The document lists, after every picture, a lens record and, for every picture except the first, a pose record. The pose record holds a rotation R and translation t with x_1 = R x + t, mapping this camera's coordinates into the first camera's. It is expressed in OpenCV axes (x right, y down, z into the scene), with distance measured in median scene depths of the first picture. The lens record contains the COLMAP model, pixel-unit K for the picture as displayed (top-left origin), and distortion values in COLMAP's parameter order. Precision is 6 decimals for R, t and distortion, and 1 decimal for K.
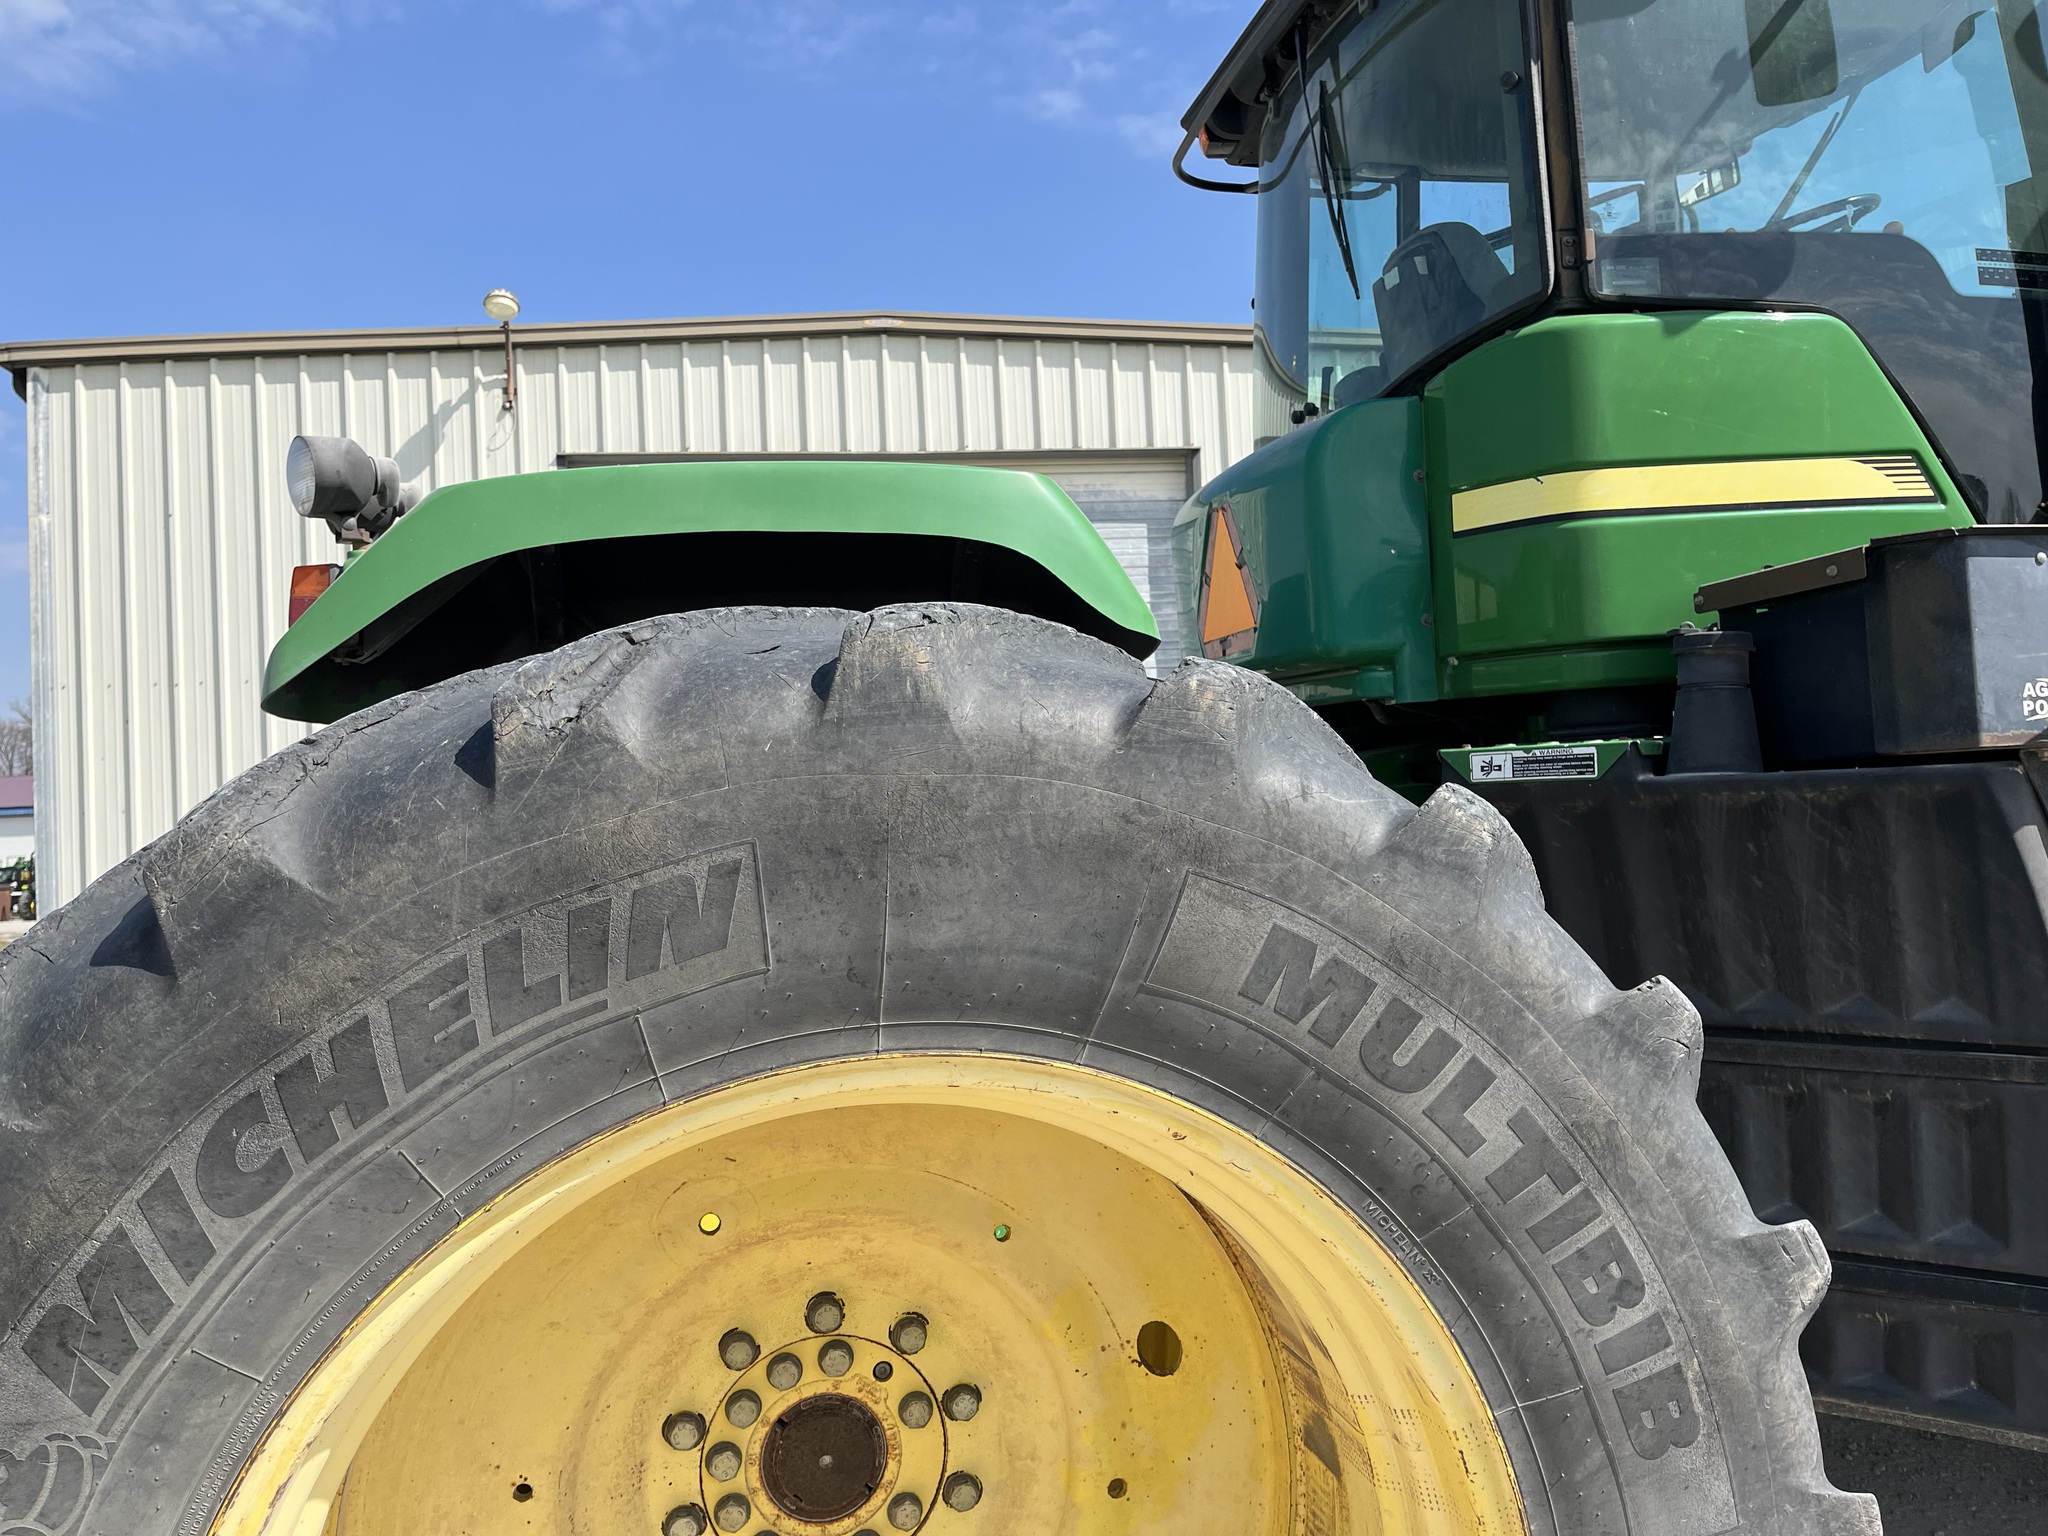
lens RADIAL K [[1565.0, 0, 1010.0], [0, 1565.0, 772.6], [0, 0, 1]] dist [0.083675, -0.119529]
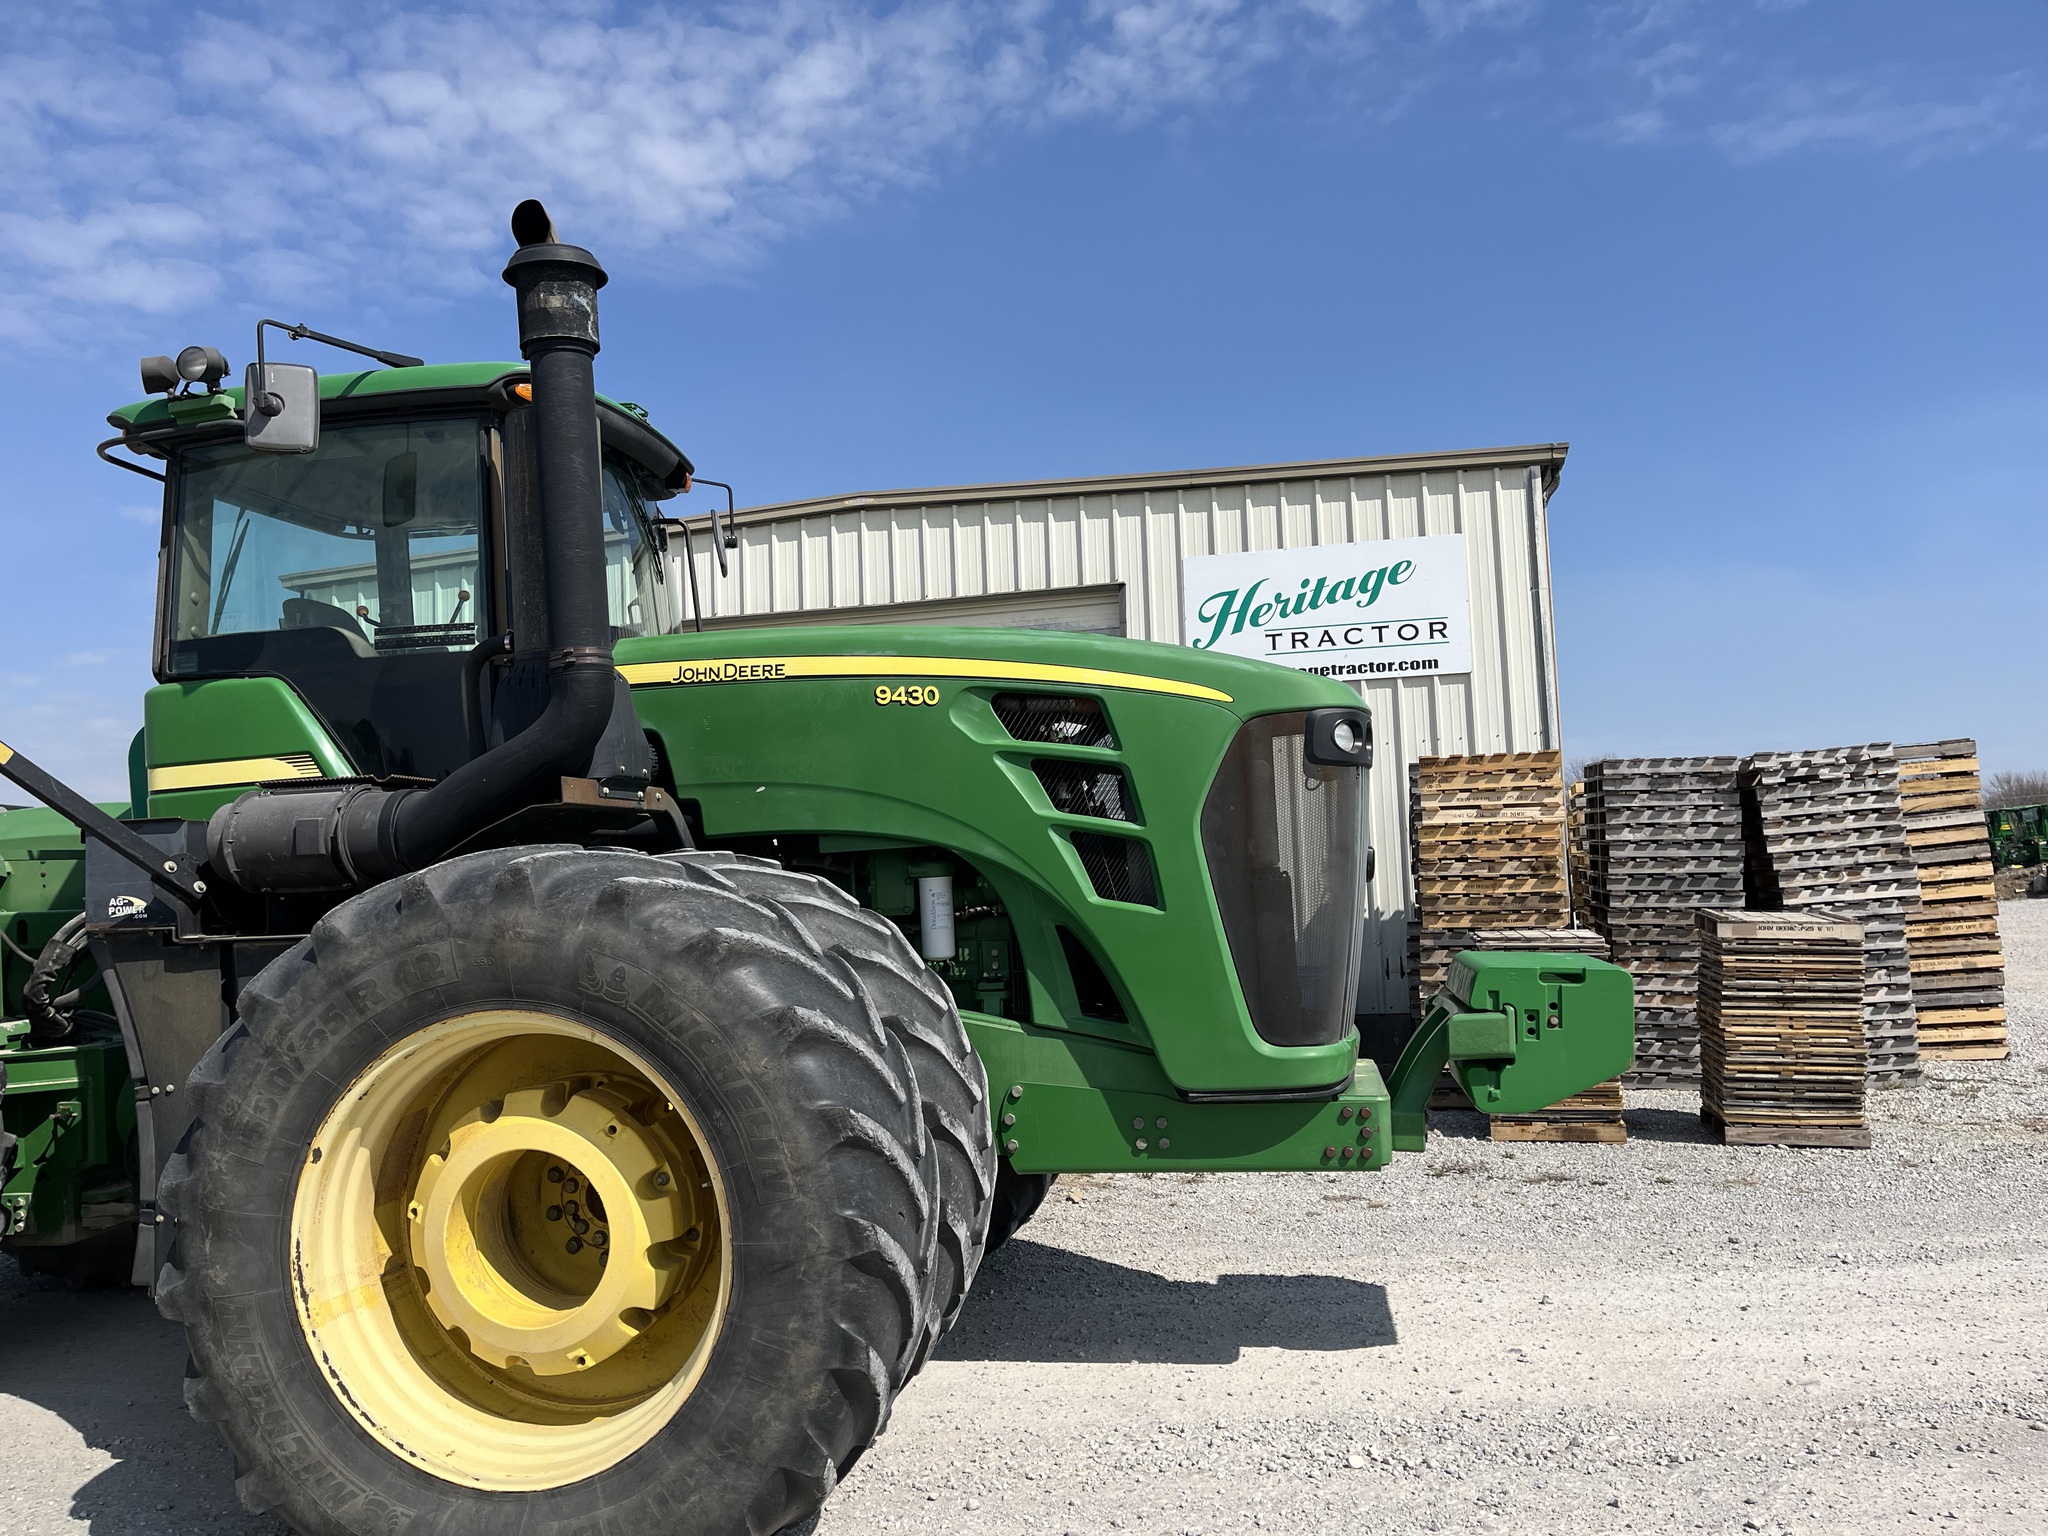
lens RADIAL K [[1554.6, 0, 1022.0], [0, 1554.6, 791.5], [0, 0, 1]] dist [0.065026, -0.076594]
pose [[0.919540, -0.015427, -0.392693, 3.503787], [0.006827, 0.999706, -0.023287, -0.193440], [0.392937, 0.018733, 0.919375, -0.532690]]
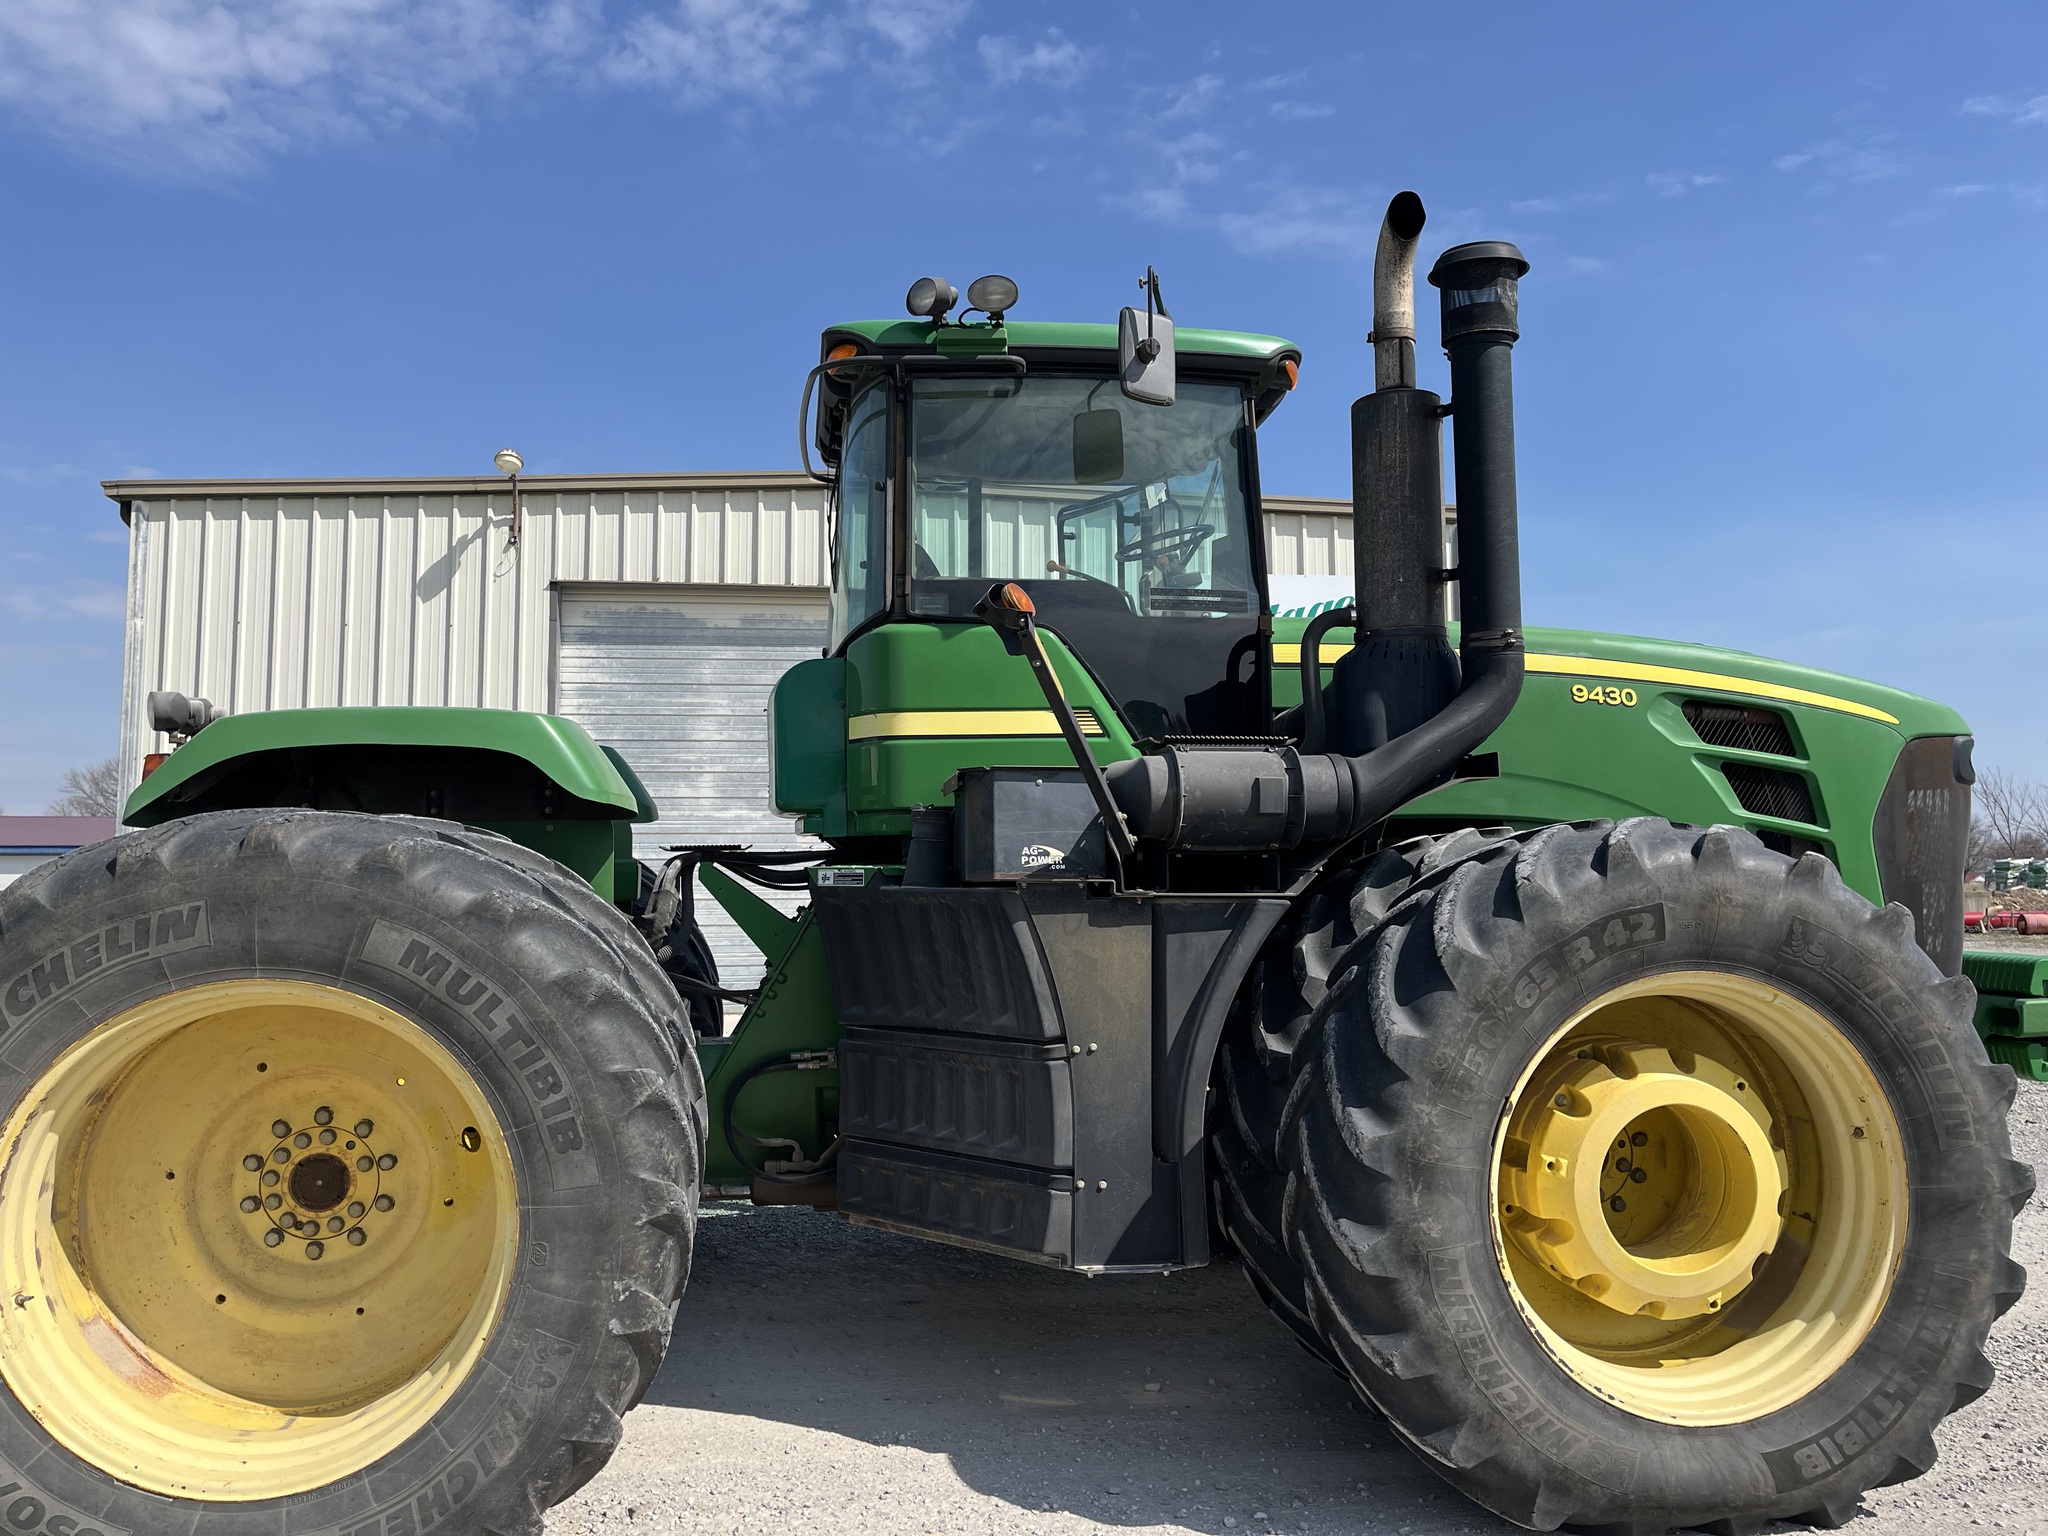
lens RADIAL K [[1571.3, 0, 990.2], [0, 1571.3, 781.1], [0, 0, 1]] dist [0.118262, -0.163009]
pose [[0.996083, 0.039745, -0.078982, 1.042240], [-0.043092, 0.998224, -0.041131, -0.078980], [0.077207, 0.044373, 0.996027, -1.264140]]
